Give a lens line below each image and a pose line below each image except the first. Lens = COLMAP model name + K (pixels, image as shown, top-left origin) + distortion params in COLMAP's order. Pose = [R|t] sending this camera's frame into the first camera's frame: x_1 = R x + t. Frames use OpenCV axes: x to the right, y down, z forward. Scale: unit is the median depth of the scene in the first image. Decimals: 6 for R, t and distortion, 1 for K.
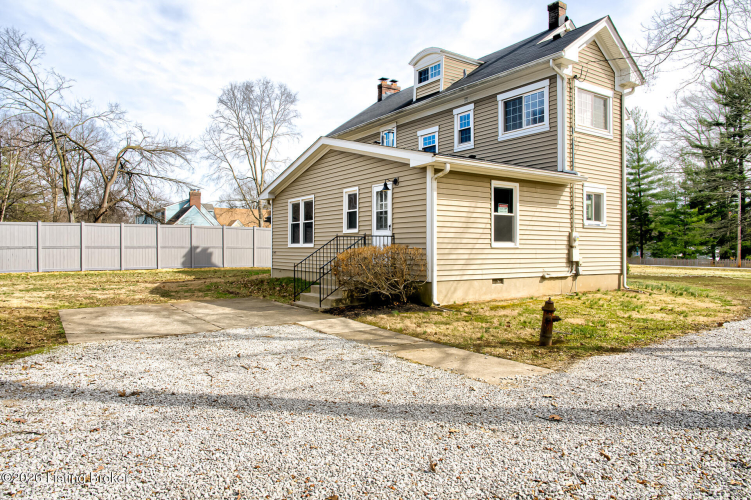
lens RADIAL K [[514.0, 0, 376.3], [0, 514.0, 245.8], [0, 0, 1]] dist [-0.063948, 0.074864]
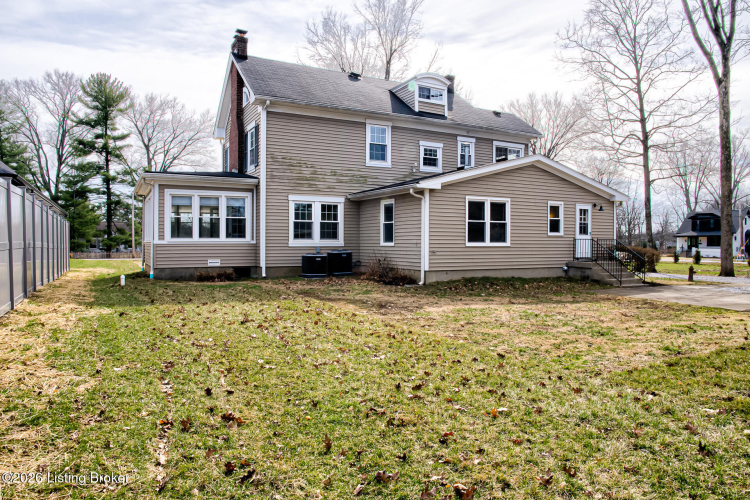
lens RADIAL K [[513.3, 0, 374.4], [0, 513.3, 250.2], [0, 0, 1]] dist [-0.063948, 0.074864]
pose [[0.107554, -0.017438, 0.994046, -1.377852], [-0.011852, 0.999753, 0.018820, -0.006075], [-0.994129, -0.013806, 0.107321, 1.291651]]
